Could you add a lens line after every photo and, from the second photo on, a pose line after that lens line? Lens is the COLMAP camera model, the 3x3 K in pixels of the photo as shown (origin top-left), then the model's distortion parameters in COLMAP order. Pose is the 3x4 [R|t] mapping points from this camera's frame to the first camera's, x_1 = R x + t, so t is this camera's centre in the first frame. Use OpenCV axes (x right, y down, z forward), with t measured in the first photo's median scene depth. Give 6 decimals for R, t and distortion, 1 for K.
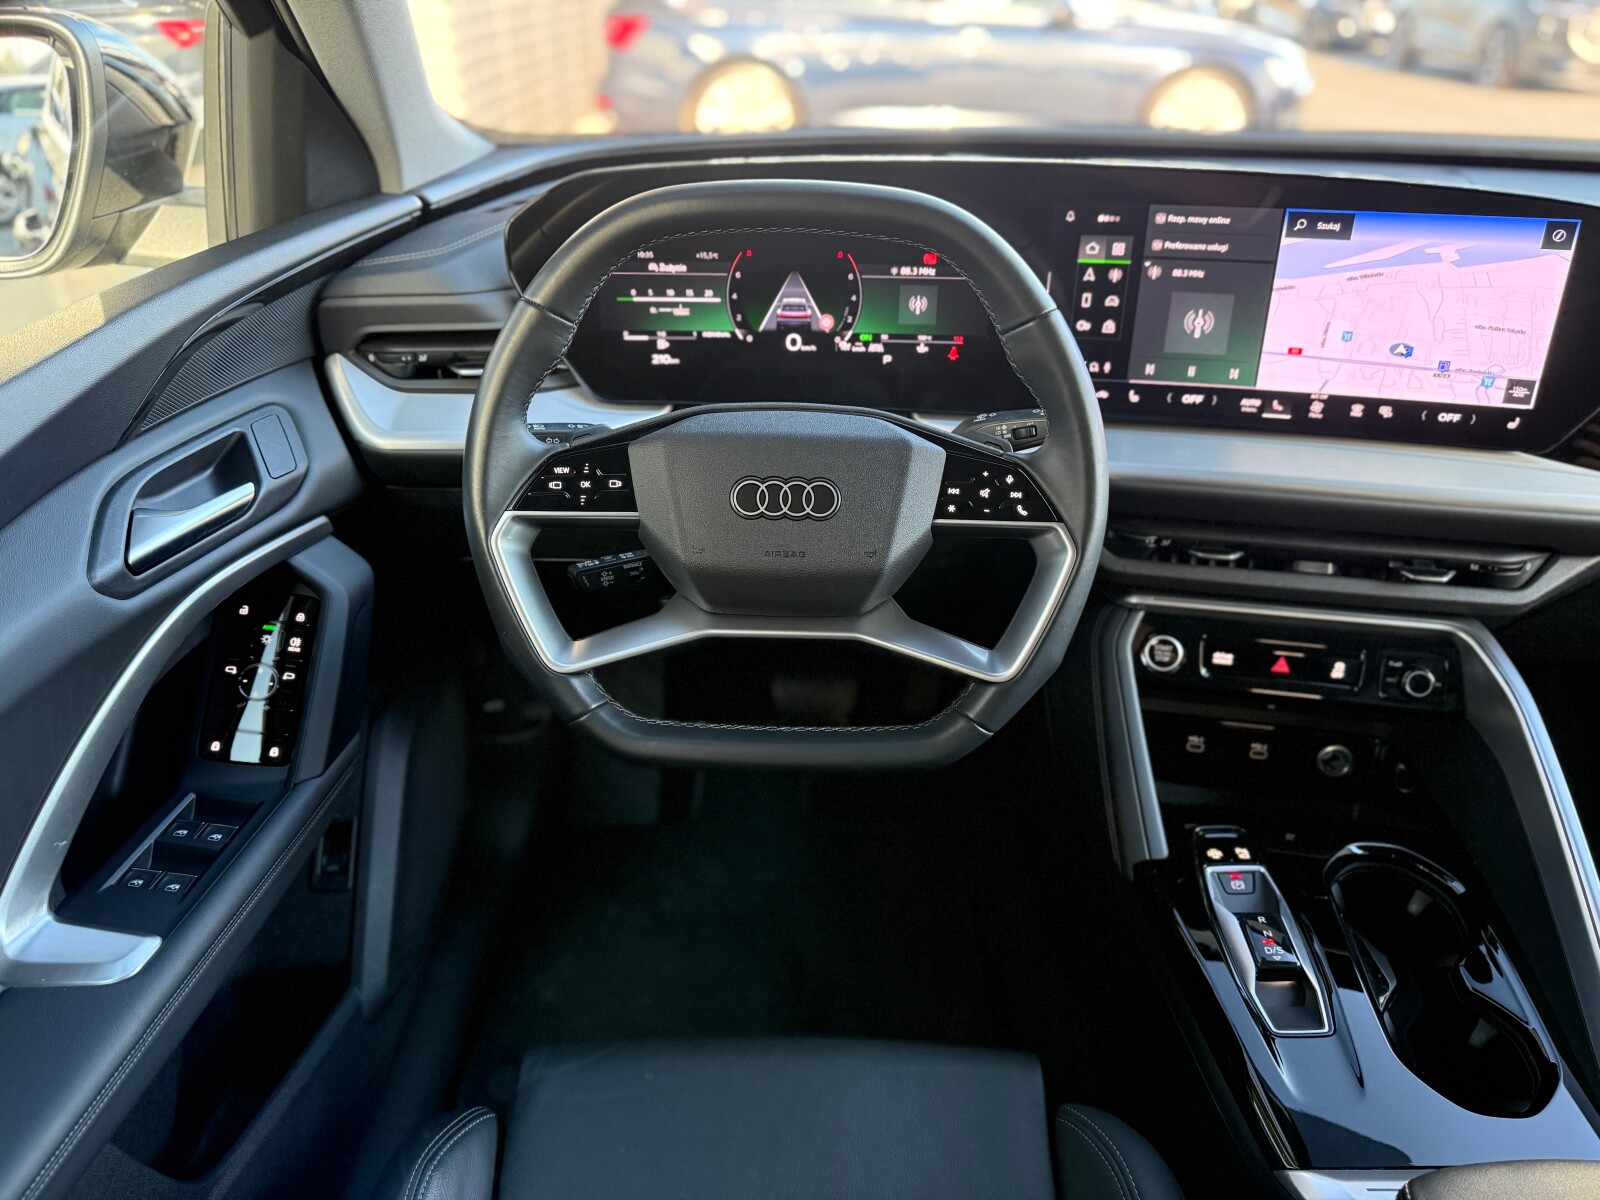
lens RADIAL K [[1139.4, 0, 803.7], [0, 1139.4, 603.1], [0, 0, 1]] dist [0.068751, -0.088404]
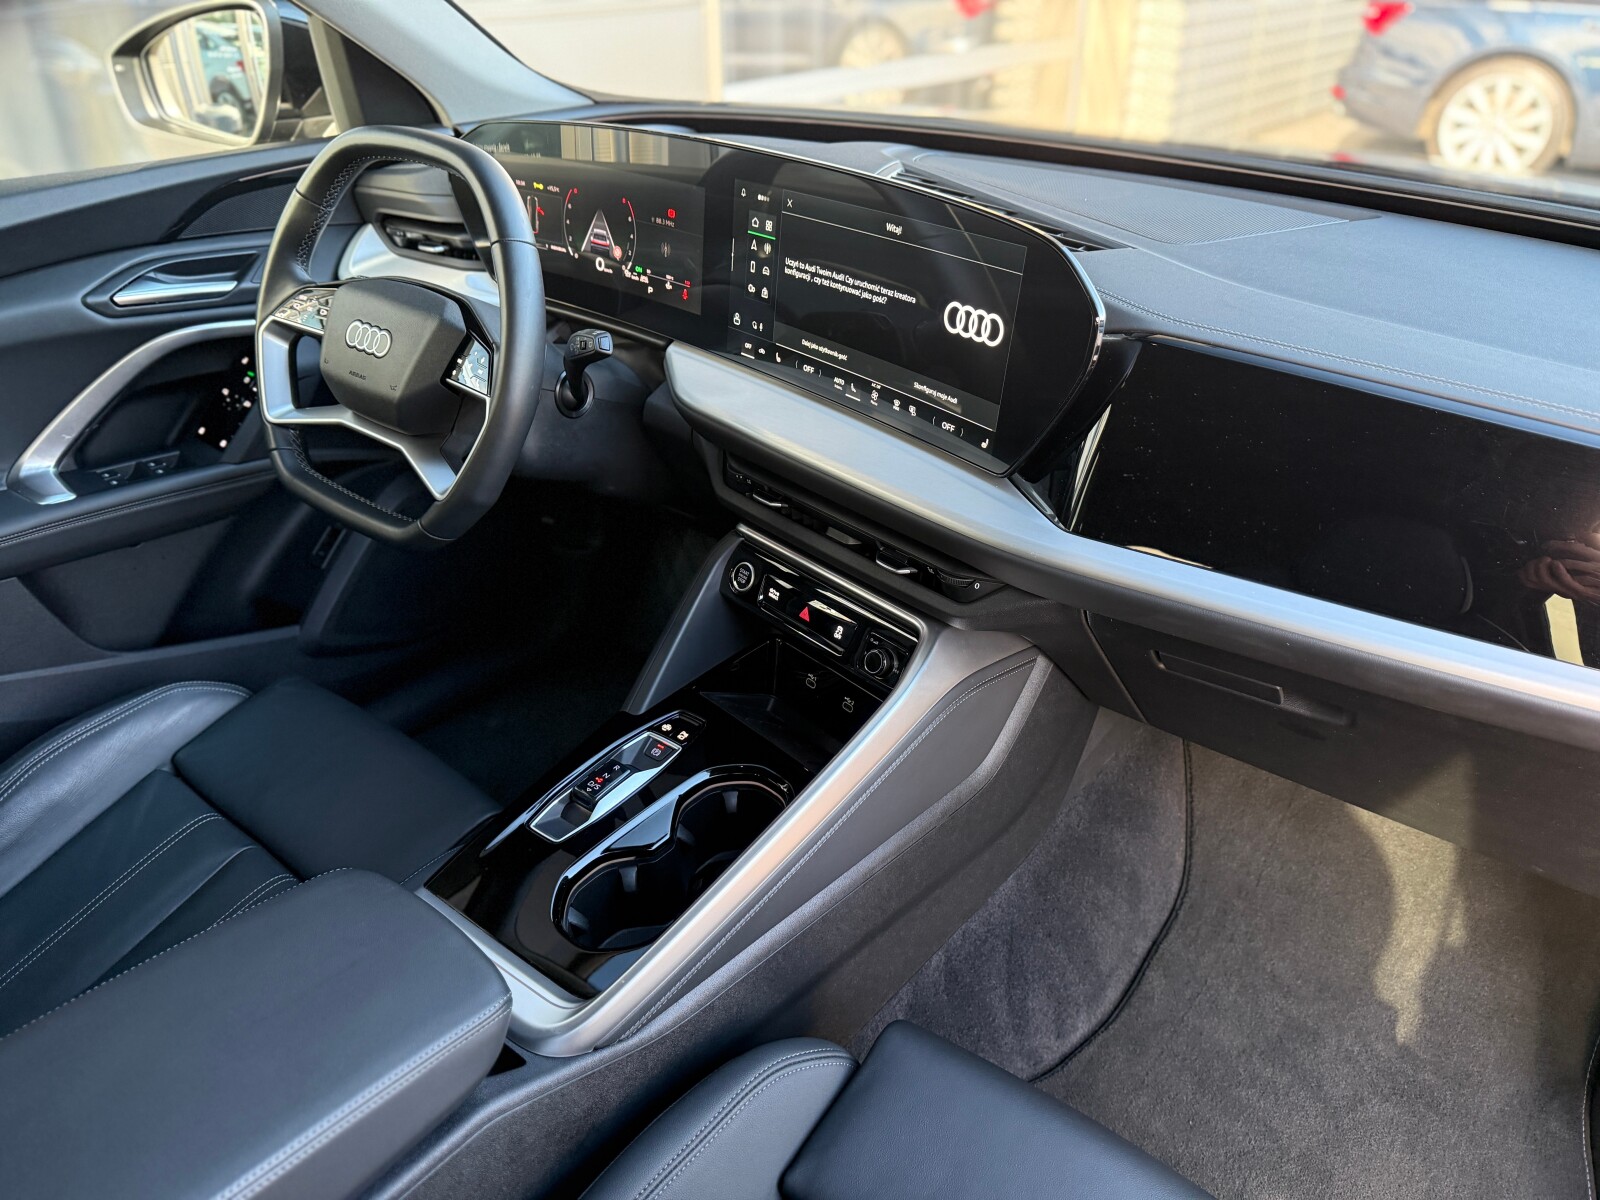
lens RADIAL K [[1139.4, 0, 803.6], [0, 1139.4, 608.4], [0, 0, 1]] dist [0.068751, -0.088404]
pose [[0.786329, 0.316991, -0.530287, 1.044485], [-0.305211, 0.945596, 0.112674, -0.079461], [0.537153, 0.073251, 0.840298, 0.057436]]
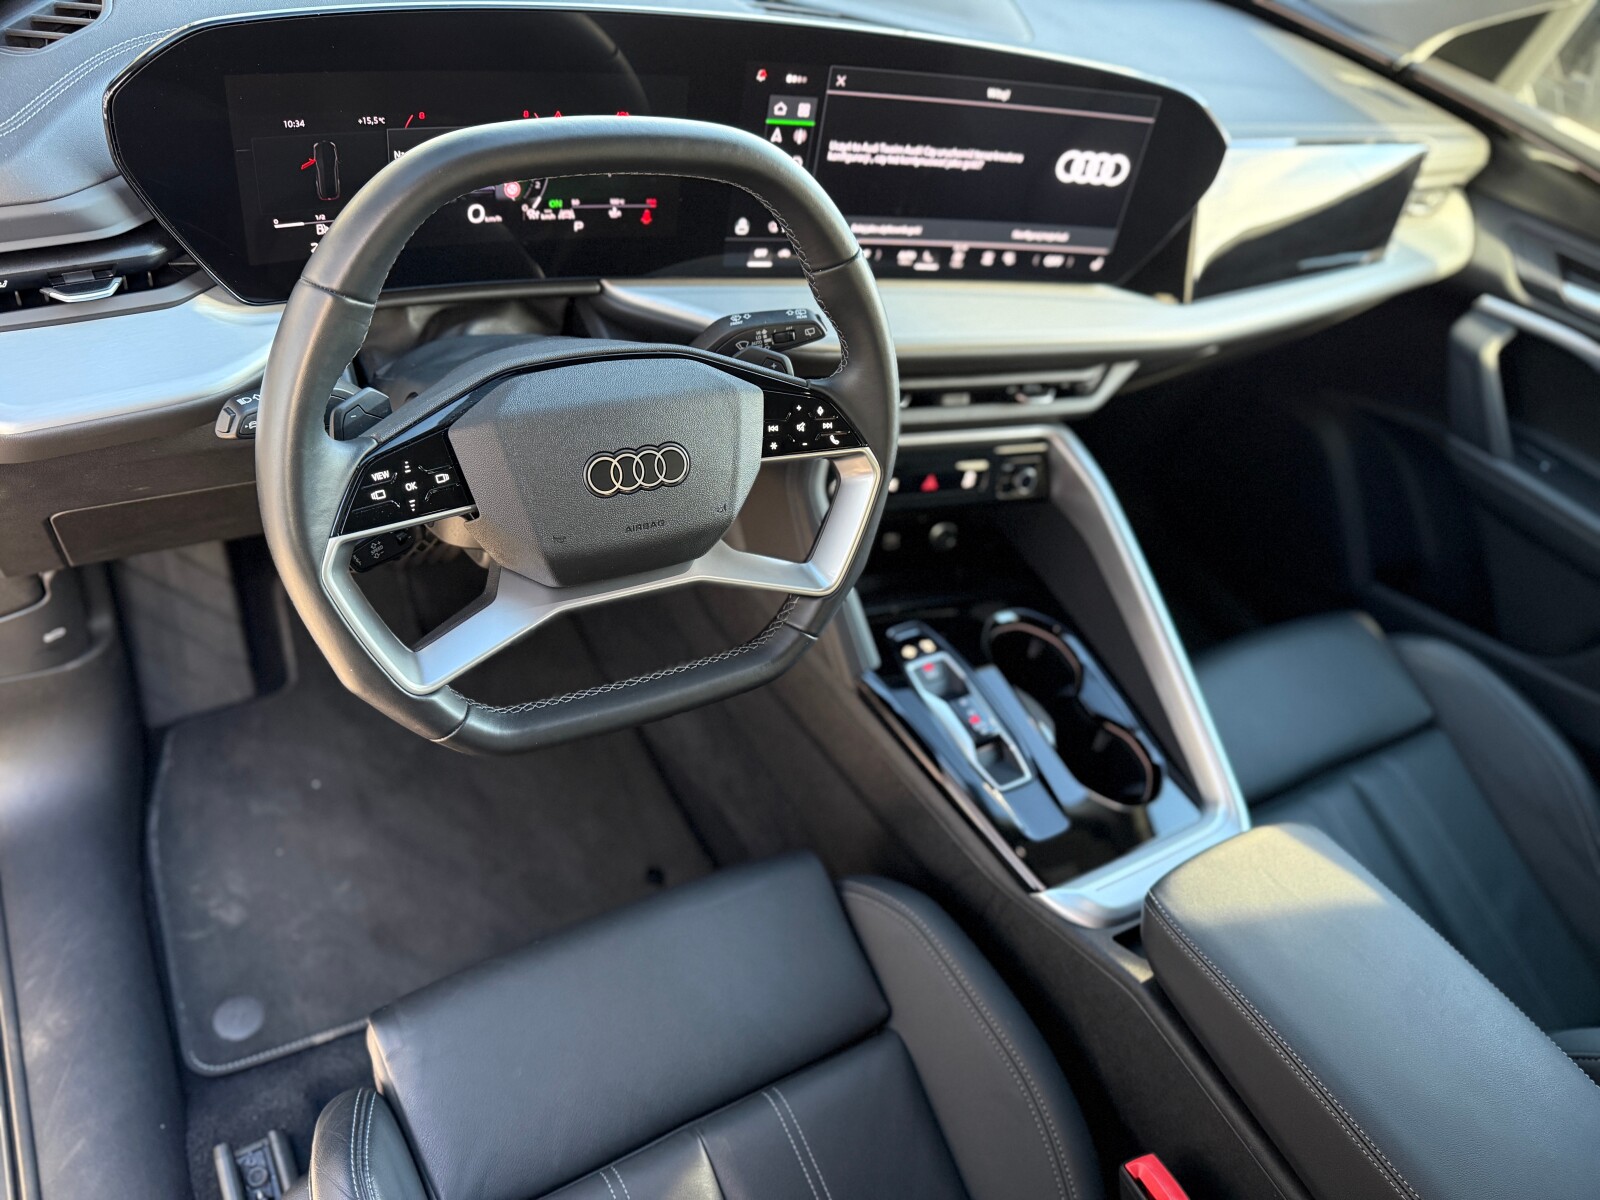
lens RADIAL K [[1139.4, 0, 797.2], [0, 1139.4, 588.2], [0, 0, 1]] dist [0.068751, -0.088404]
pose [[0.845991, -0.221498, 0.485013, -0.306148], [0.068777, 0.947365, 0.312681, -0.226303], [-0.528743, -0.231167, 0.816696, 0.092657]]
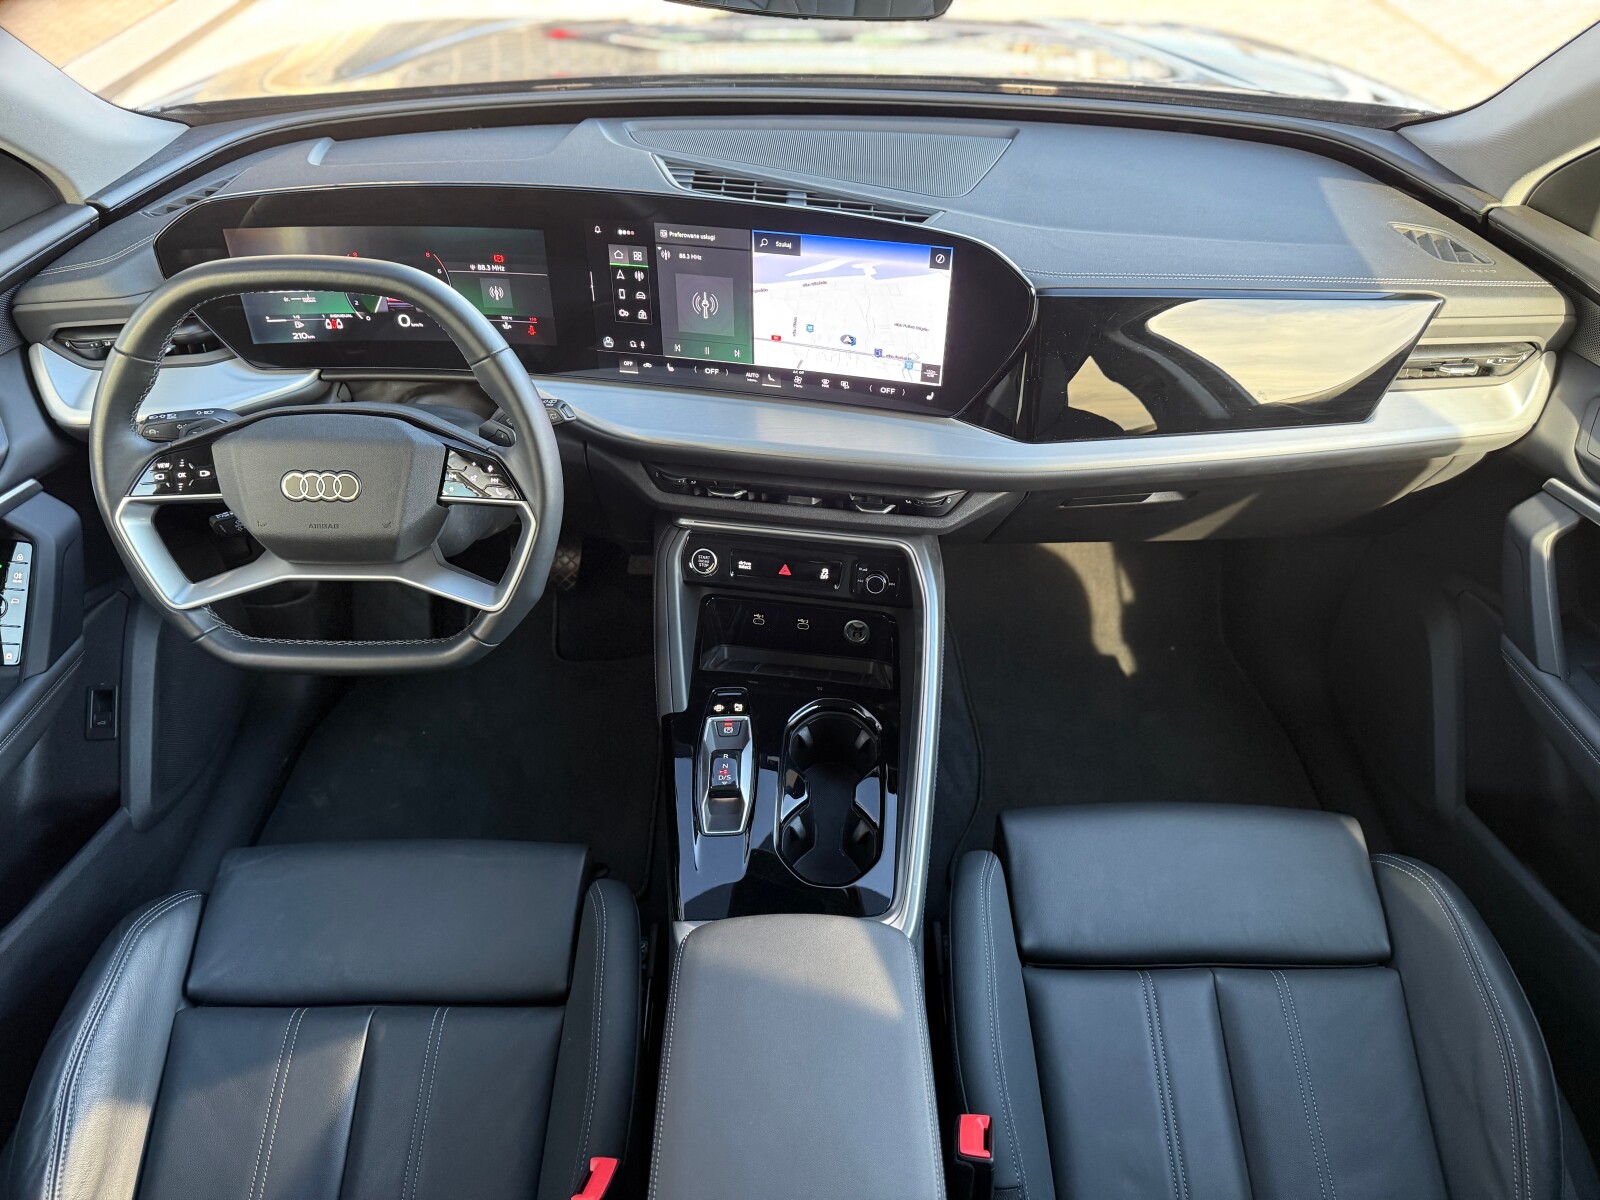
lens RADIAL K [[1139.4, 0, 808.5], [0, 1139.4, 606.9], [0, 0, 1]] dist [0.068751, -0.088404]
pose [[0.999842, -0.013511, 0.011555, 0.441543], [0.011047, 0.981400, 0.191653, -0.165502], [-0.013930, -0.191495, 0.981395, -0.333562]]
